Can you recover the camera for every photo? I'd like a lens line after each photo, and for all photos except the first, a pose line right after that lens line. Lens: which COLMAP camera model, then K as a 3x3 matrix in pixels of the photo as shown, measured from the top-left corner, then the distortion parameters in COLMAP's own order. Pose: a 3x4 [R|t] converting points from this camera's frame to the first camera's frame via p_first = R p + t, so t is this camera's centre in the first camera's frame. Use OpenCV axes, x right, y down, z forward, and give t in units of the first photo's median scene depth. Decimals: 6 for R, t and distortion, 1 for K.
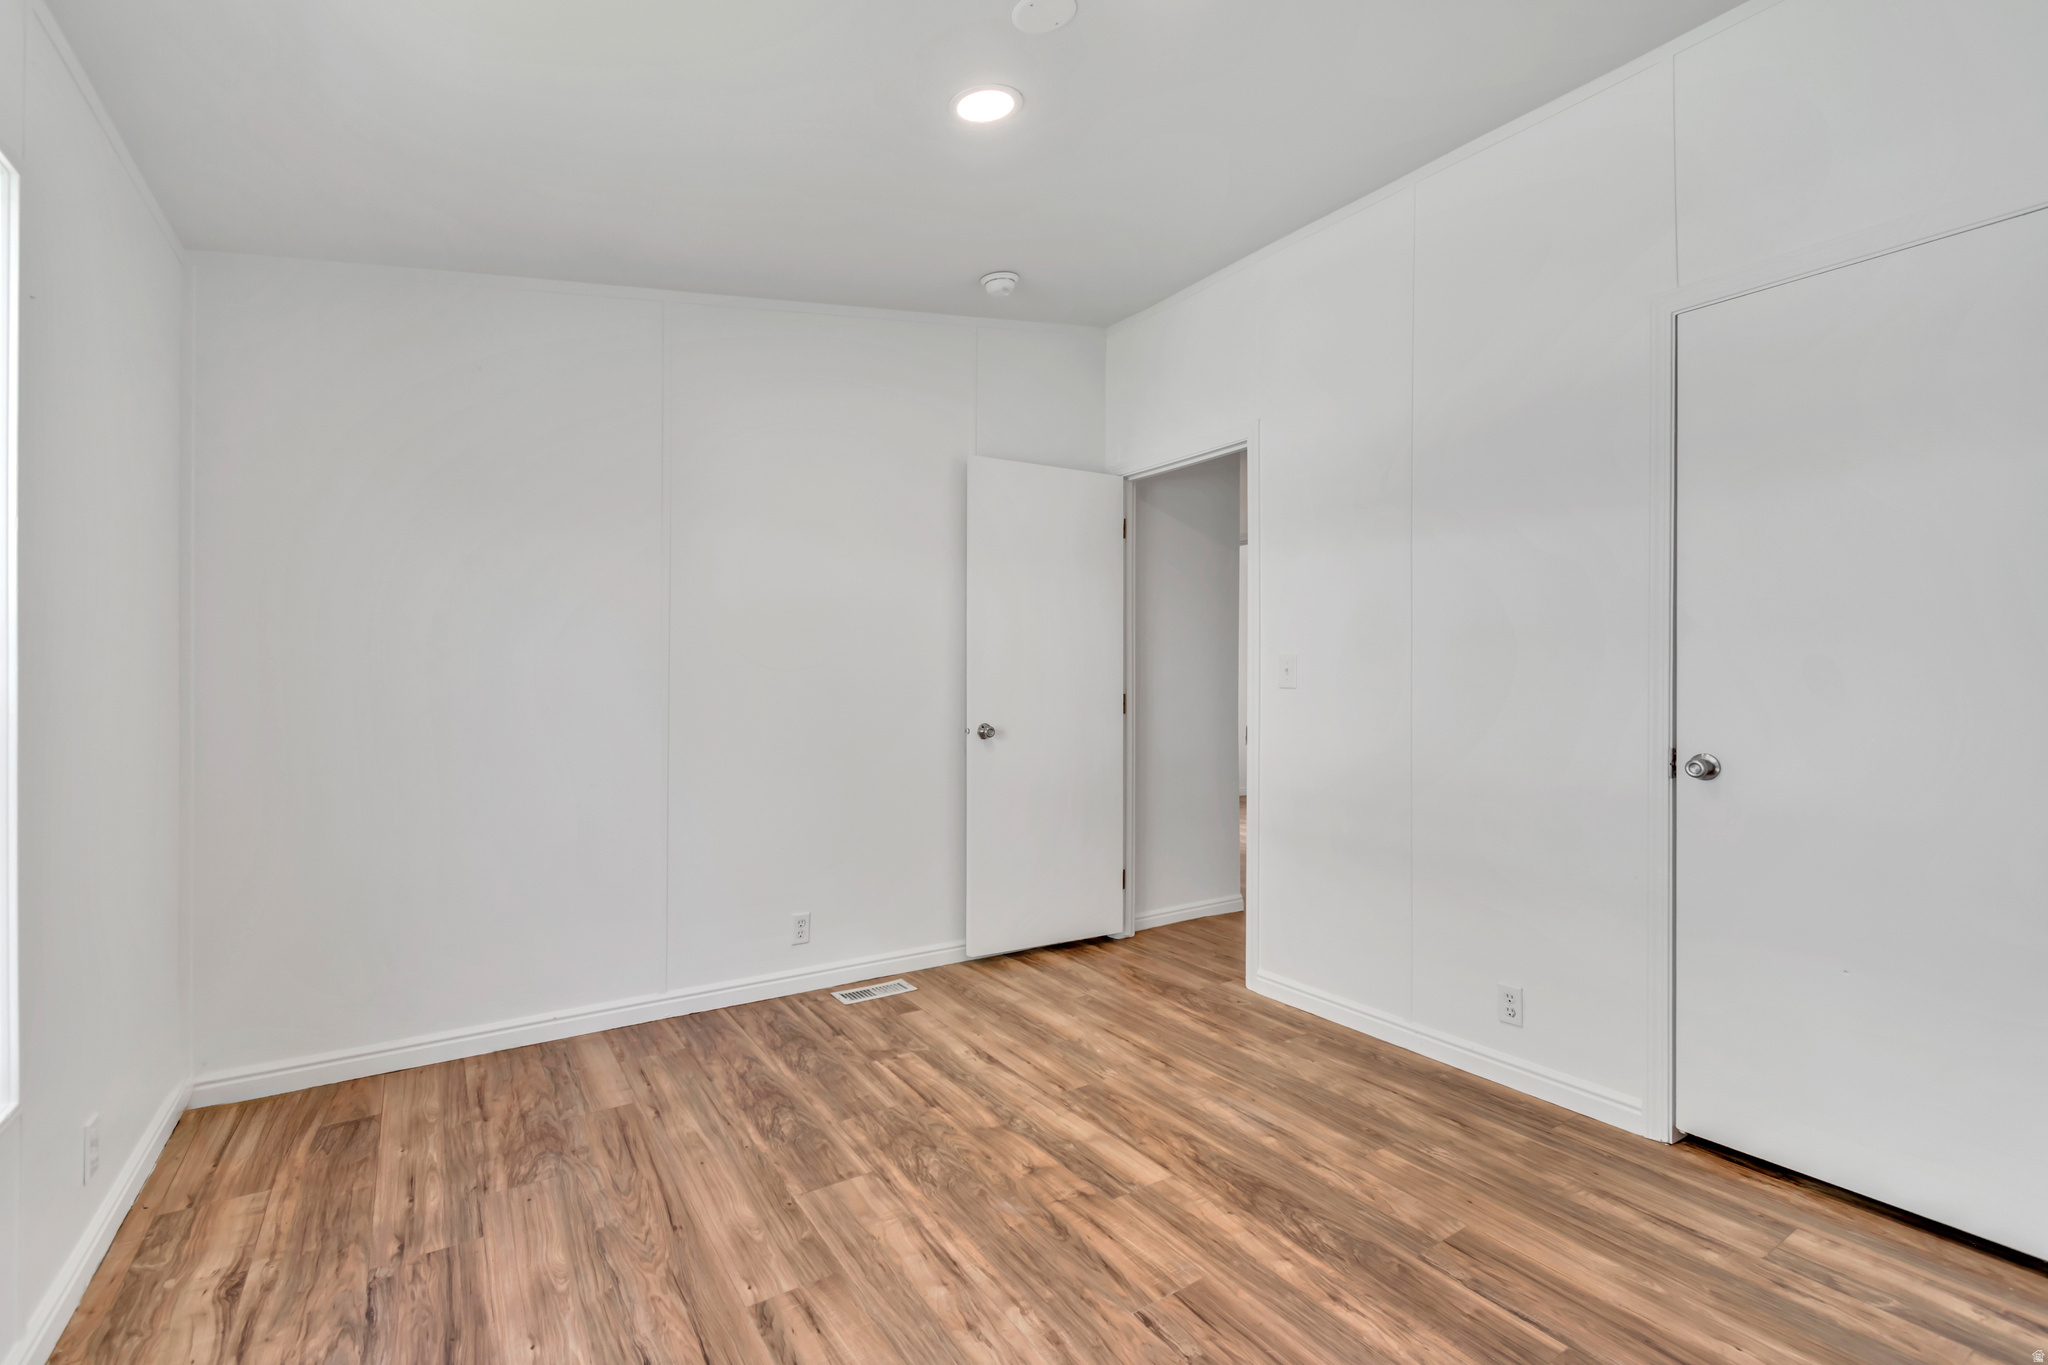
lens RADIAL K [[924.3, 0, 1027.9], [0, 924.3, 677.0], [0, 0, 1]] dist [0.002660, 0.000346]
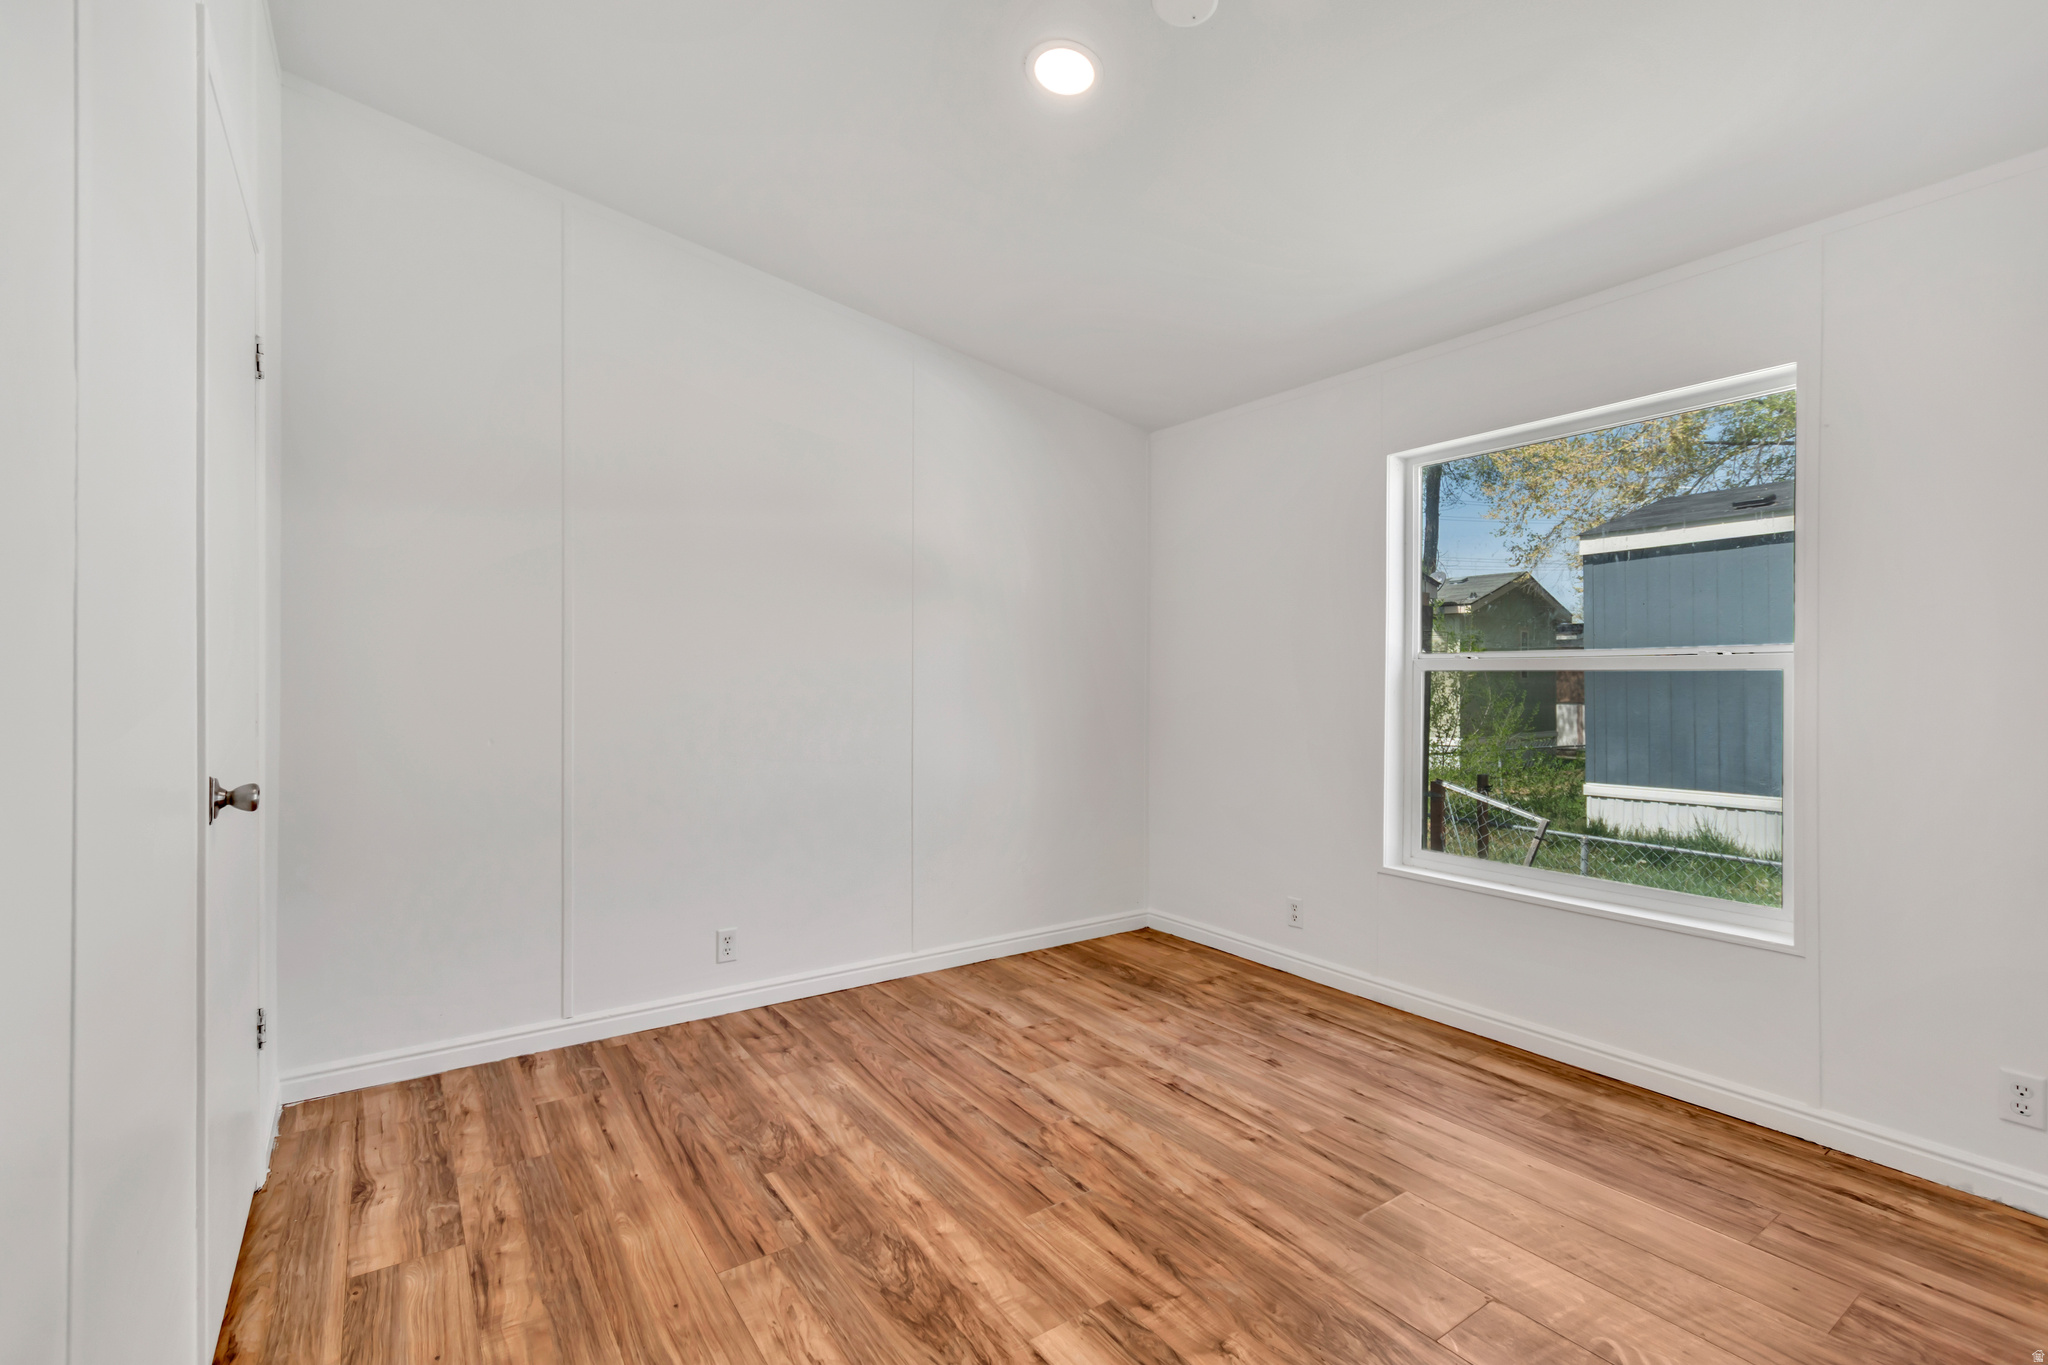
lens RADIAL K [[924.3, 0, 1024.6], [0, 924.3, 678.4], [0, 0, 1]] dist [0.002660, 0.000346]
pose [[-0.999817, -0.005710, -0.018260, 0.205997], [-0.005591, 0.999963, -0.006578, 0.015328], [0.018297, -0.006475, -0.999812, 2.025570]]
